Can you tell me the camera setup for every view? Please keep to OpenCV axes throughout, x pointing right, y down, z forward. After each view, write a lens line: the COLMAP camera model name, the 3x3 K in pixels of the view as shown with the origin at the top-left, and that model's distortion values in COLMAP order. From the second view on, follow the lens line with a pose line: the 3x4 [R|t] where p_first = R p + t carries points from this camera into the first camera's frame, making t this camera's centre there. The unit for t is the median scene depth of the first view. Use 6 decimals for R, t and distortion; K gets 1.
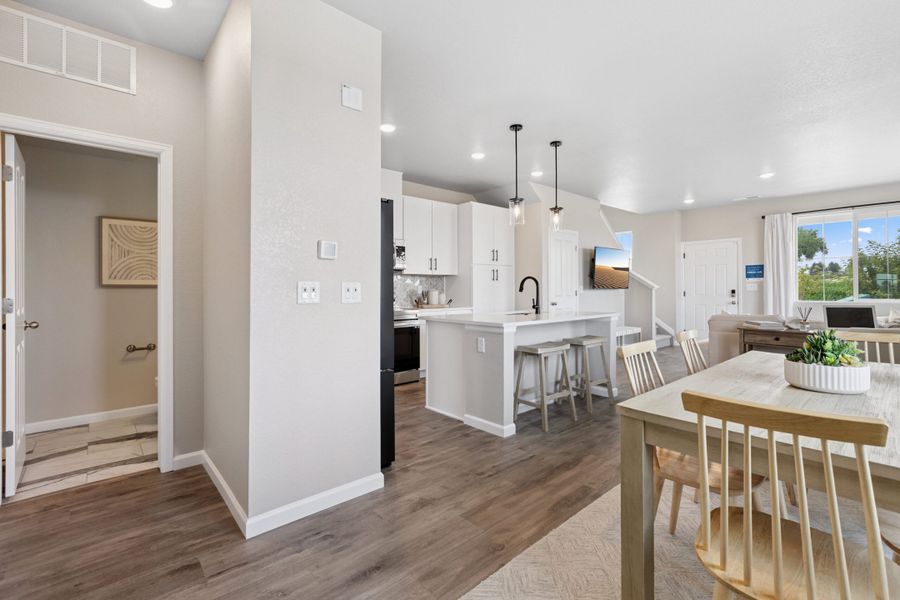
lens RADIAL K [[401.6, 0, 449.5], [0, 401.6, 285.7], [0, 0, 1]] dist [-0.001120, -0.000196]
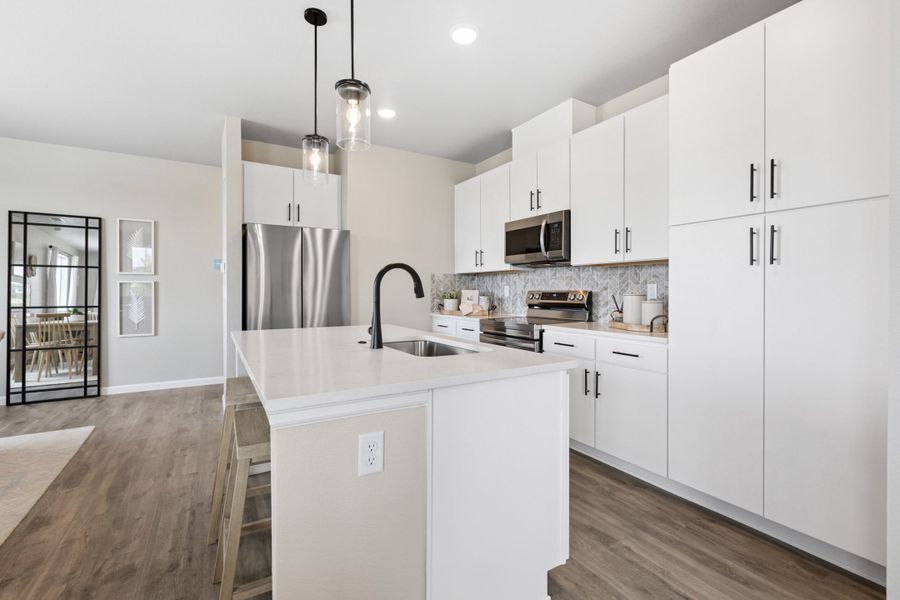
lens RADIAL K [[401.6, 0, 453.2], [0, 401.6, 293.1], [0, 0, 1]] dist [-0.001120, -0.000196]
pose [[-0.173678, 0.009814, -0.984754, 0.485551], [0.006725, 0.999939, 0.008779, 0.004908], [0.984780, -0.005098, -0.173733, 0.885495]]
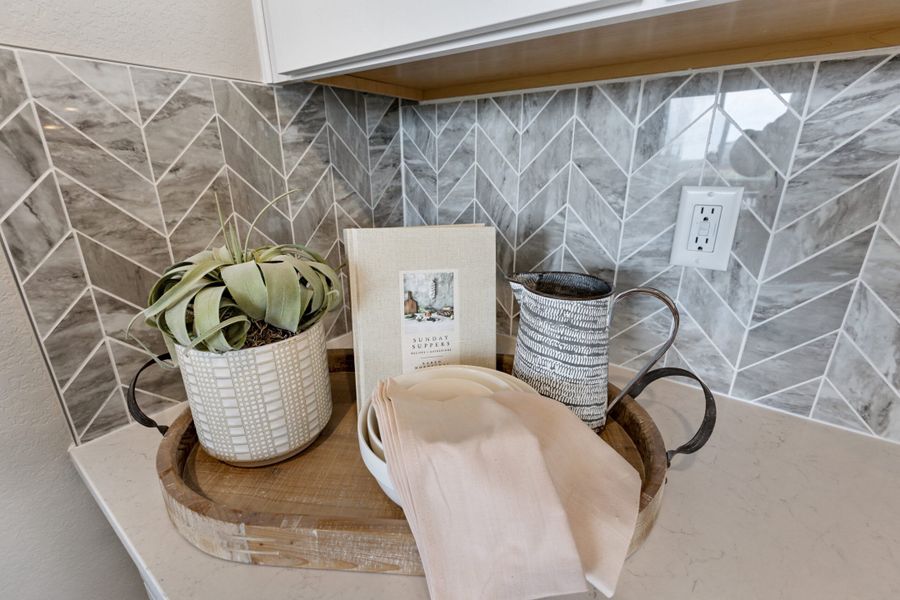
lens RADIAL K [[401.6, 0, 453.6], [0, 401.6, 299.3], [0, 0, 1]] dist [-0.001120, -0.000196]
pose [[0.205030, 0.327194, -0.922446, -0.218178], [0.008801, 0.941814, 0.336020, -0.009238], [0.978716, -0.077012, 0.190220, 0.767904]]
